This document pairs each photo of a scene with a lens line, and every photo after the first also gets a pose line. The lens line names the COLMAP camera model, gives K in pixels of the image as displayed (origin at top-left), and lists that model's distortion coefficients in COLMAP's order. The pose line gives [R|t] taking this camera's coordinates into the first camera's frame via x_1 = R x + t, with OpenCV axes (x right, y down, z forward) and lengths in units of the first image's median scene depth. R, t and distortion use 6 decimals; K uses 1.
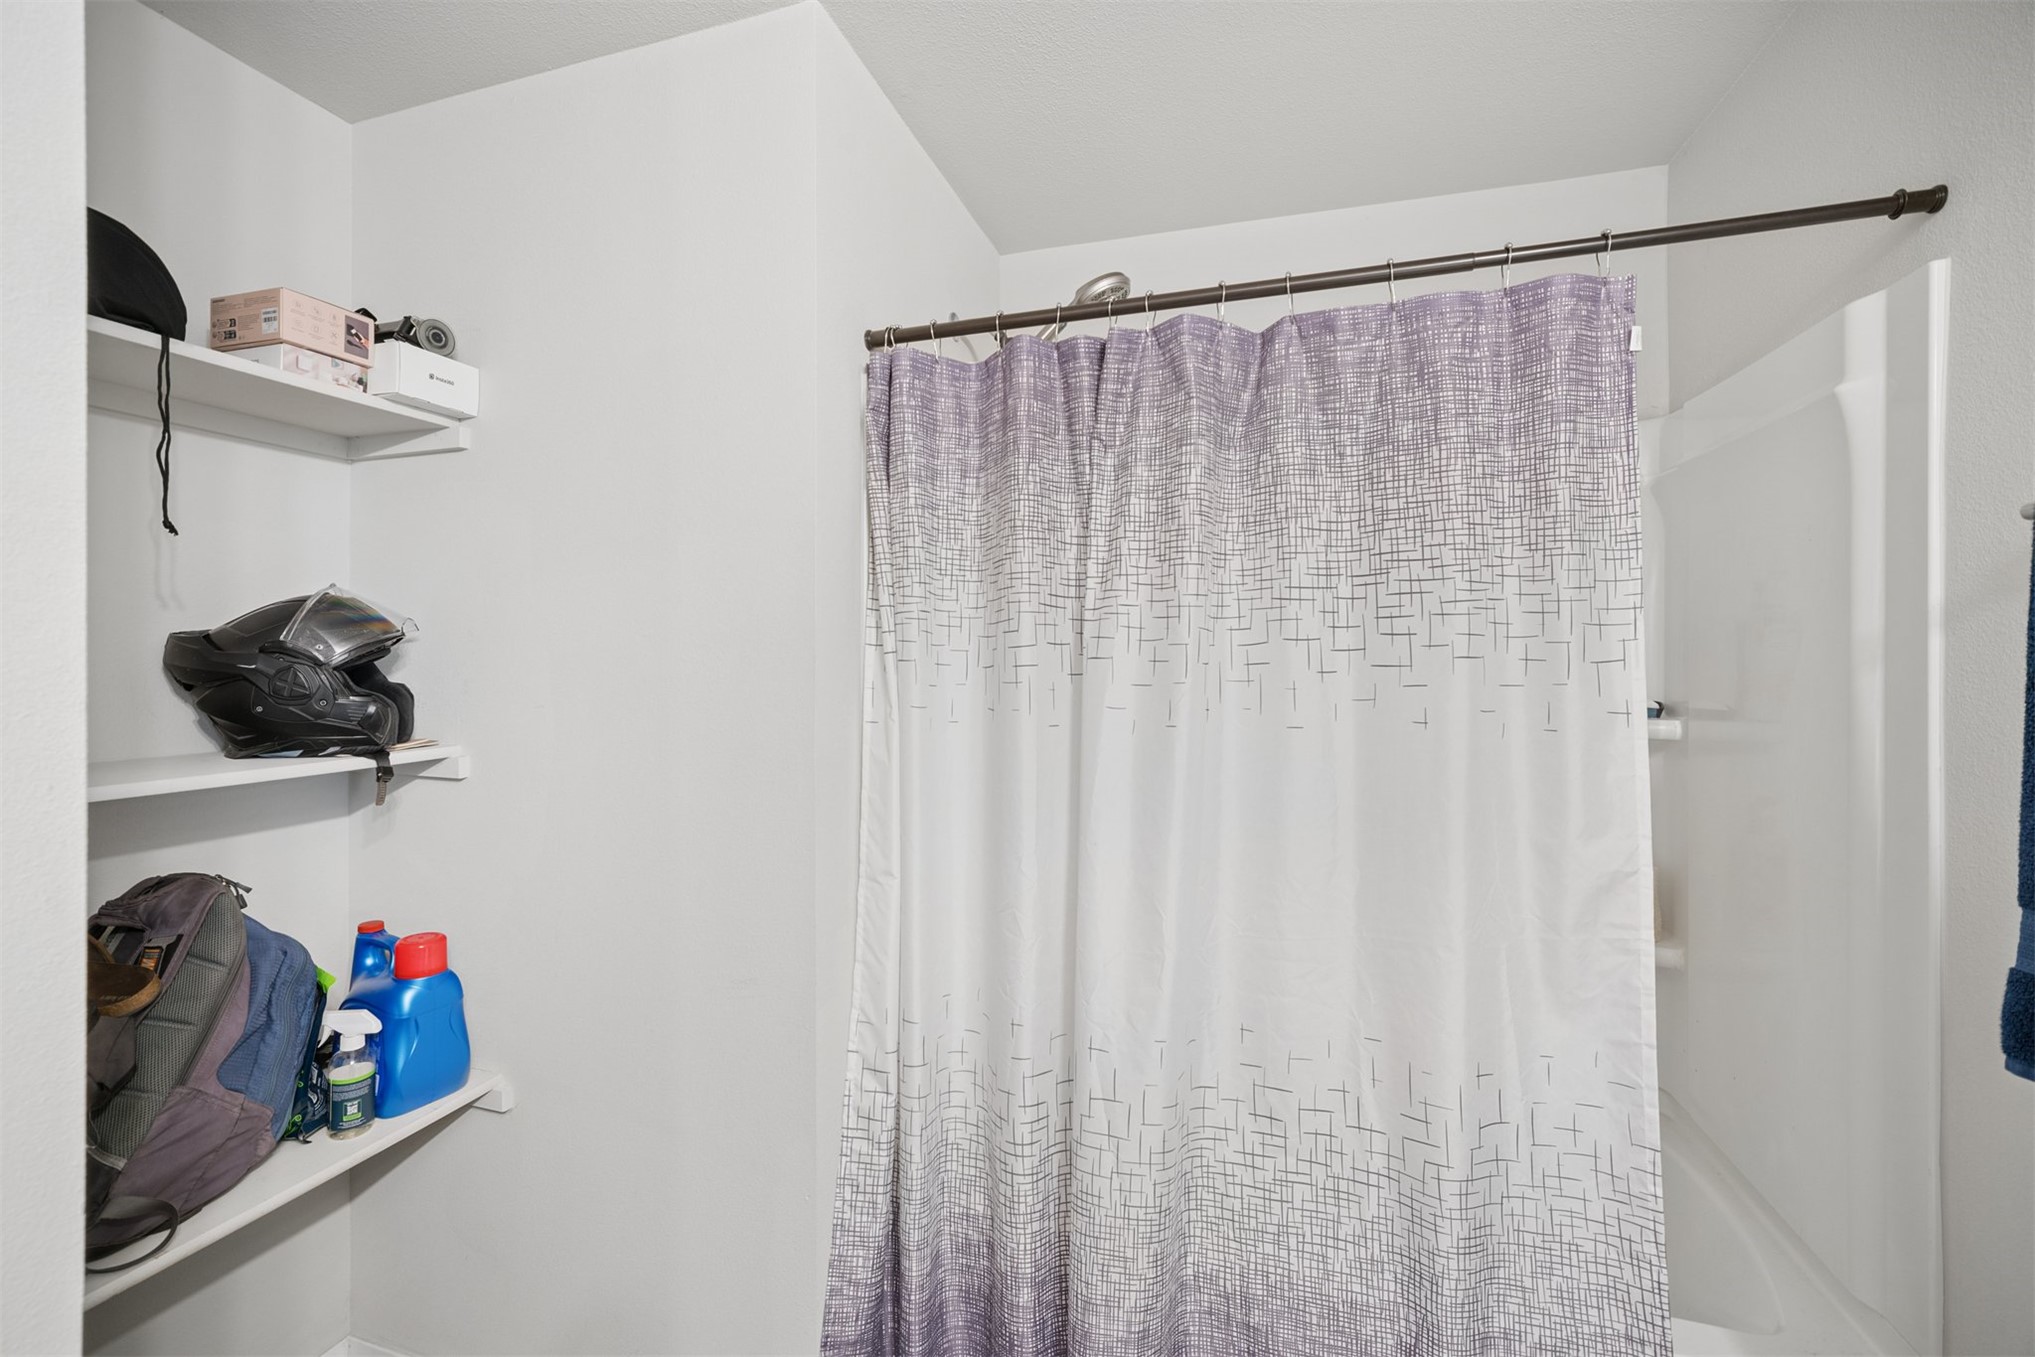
lens RADIAL K [[863.3, 0, 1007.9], [0, 863.3, 656.3], [0, 0, 1]] dist [-0.007796, 0.003228]
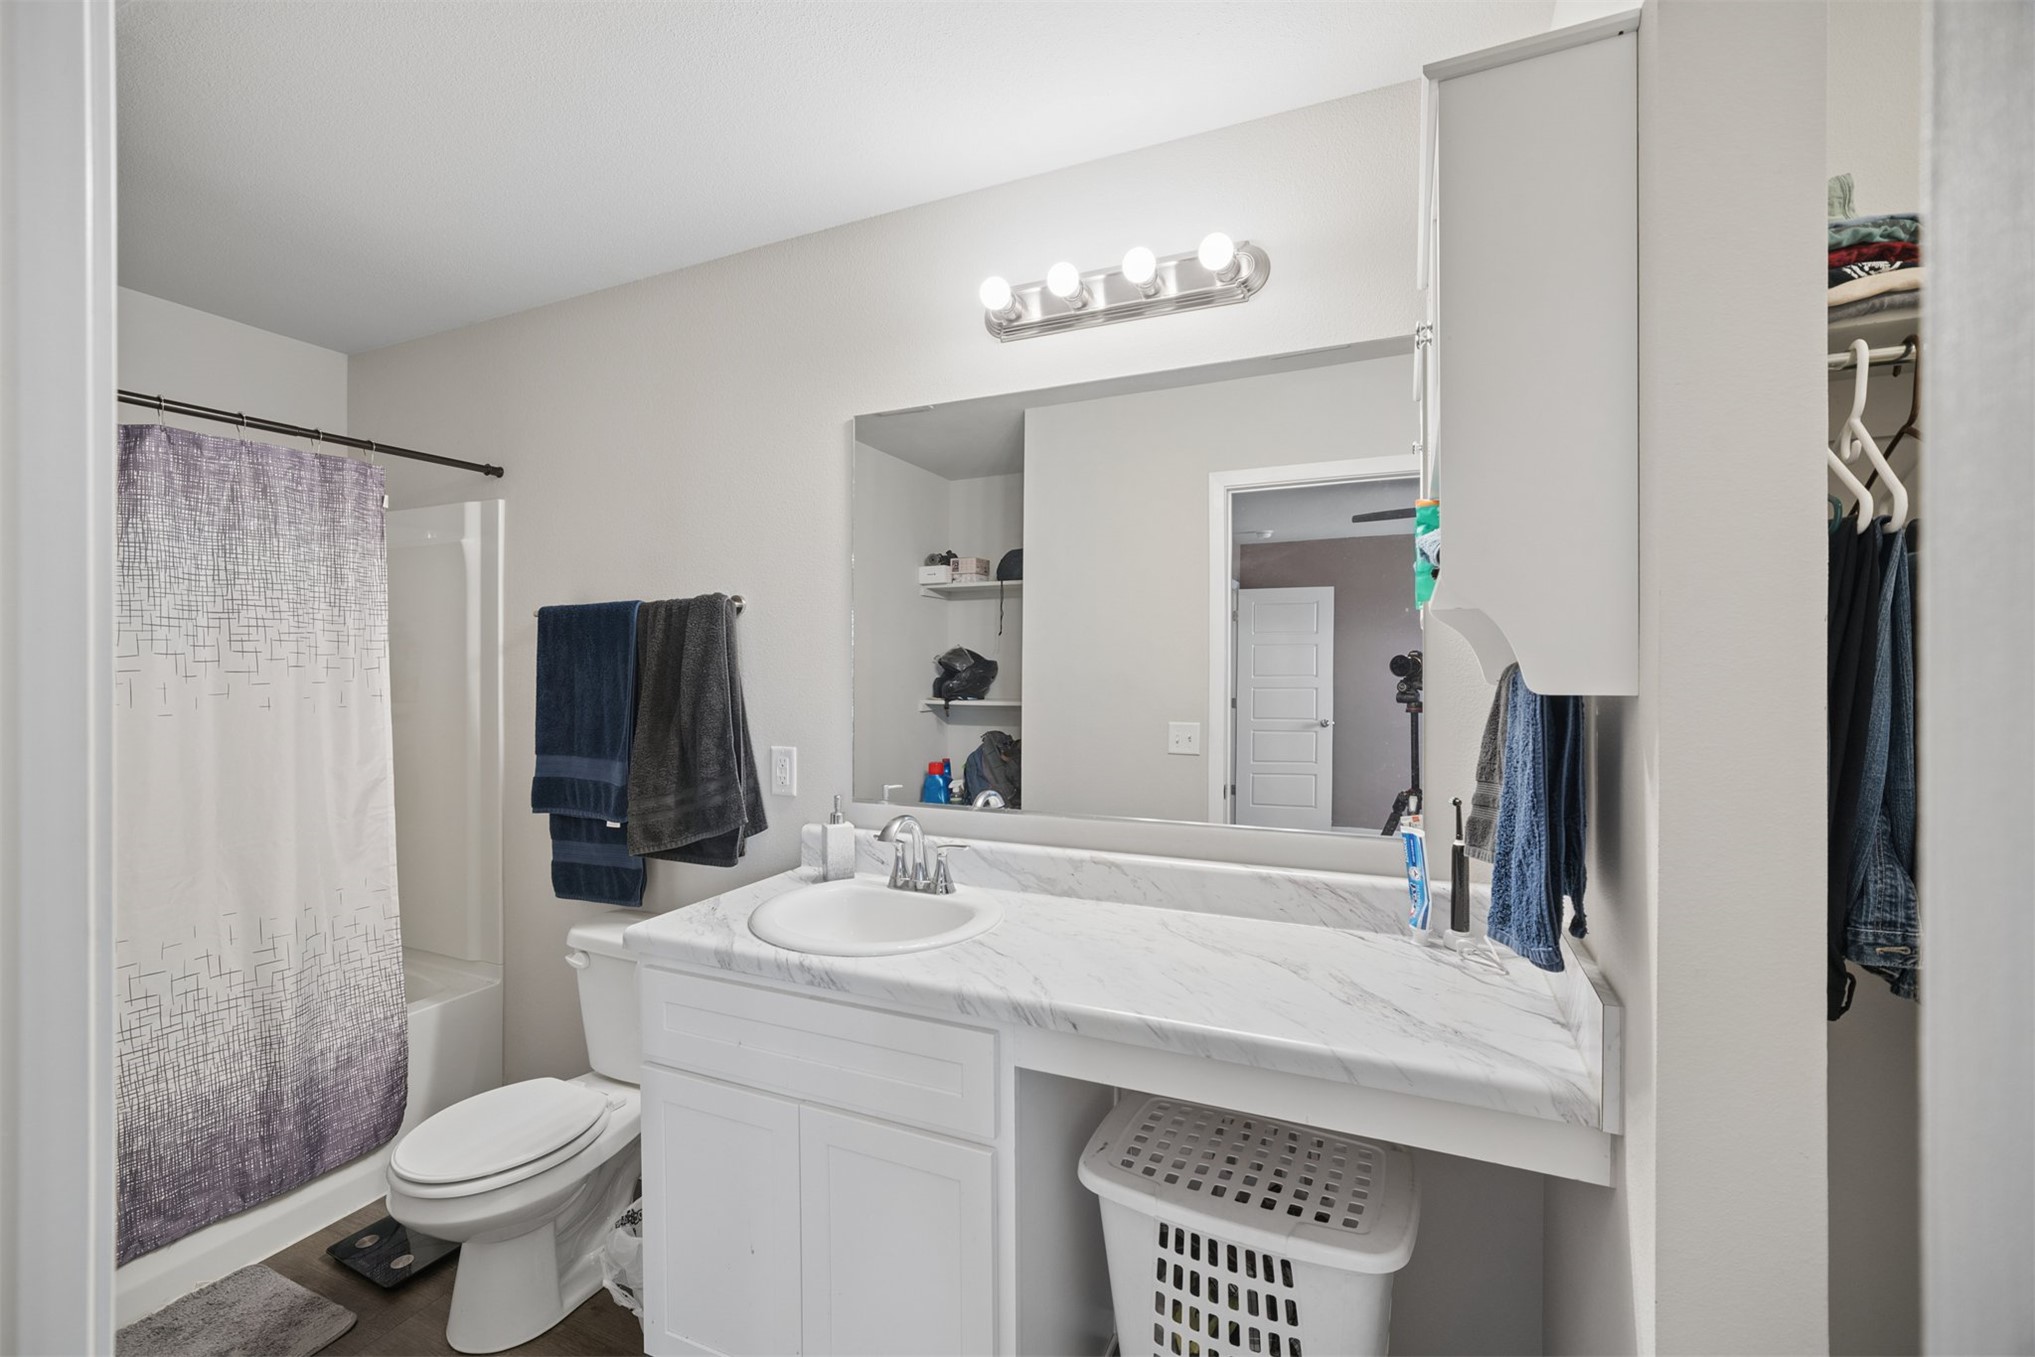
lens RADIAL K [[863.3, 0, 1004.3], [0, 863.3, 666.3], [0, 0, 1]] dist [-0.007796, 0.003228]
pose [[0.127945, 0.001817, 0.991780, -0.954237], [0.003741, 0.999990, -0.002315, 0.009921], [-0.991774, 0.004007, 0.127937, -0.591435]]
